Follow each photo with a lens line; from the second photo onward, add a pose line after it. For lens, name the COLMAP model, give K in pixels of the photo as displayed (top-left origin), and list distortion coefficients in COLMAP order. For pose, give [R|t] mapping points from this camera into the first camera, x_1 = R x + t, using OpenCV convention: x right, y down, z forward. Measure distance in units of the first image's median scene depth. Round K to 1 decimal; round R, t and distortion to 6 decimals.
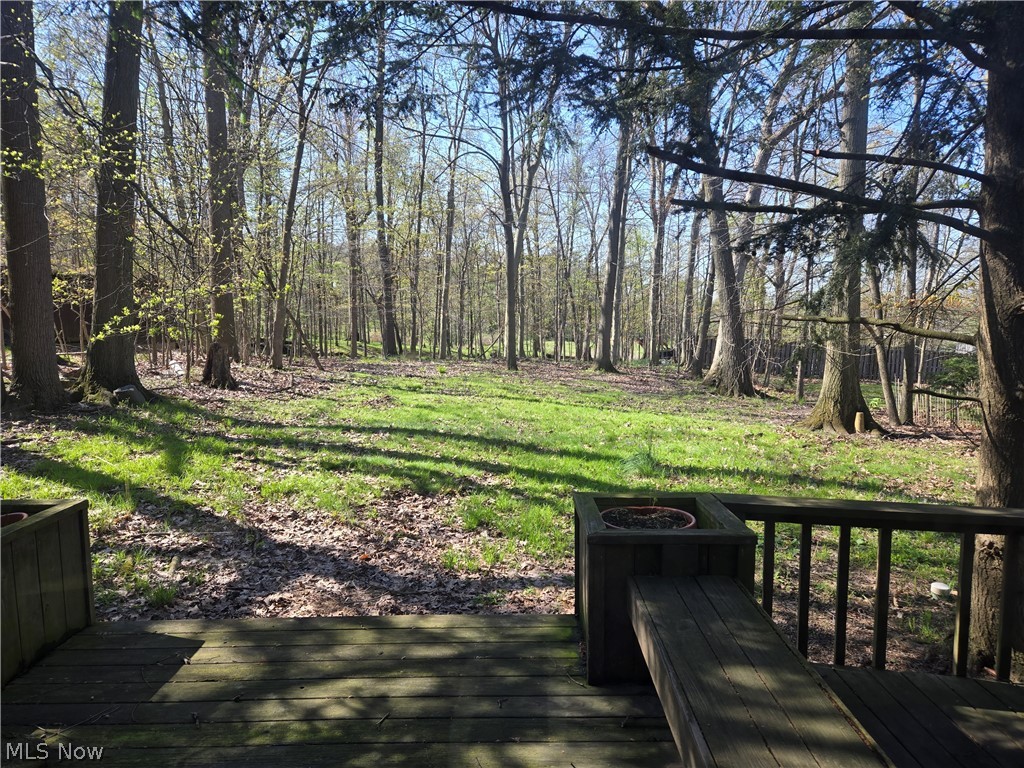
lens RADIAL K [[687.0, 0, 510.8], [0, 687.0, 387.7], [0, 0, 1]] dist [0.087131, -0.077637]
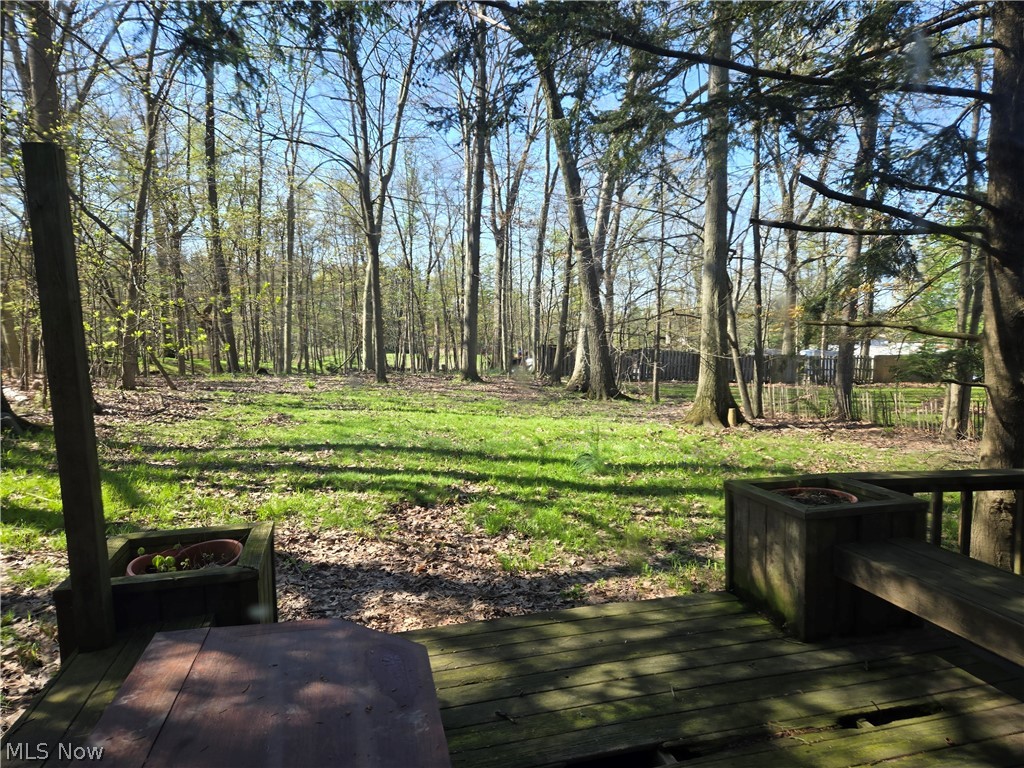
lens RADIAL K [[687.0, 0, 510.8], [0, 687.0, 387.7], [0, 0, 1]] dist [0.087131, -0.077637]
pose [[0.969292, -0.036264, 0.243225, -0.274847], [0.040307, 0.999119, -0.011666, 0.000868], [-0.242588, 0.021111, 0.969900, -0.003143]]
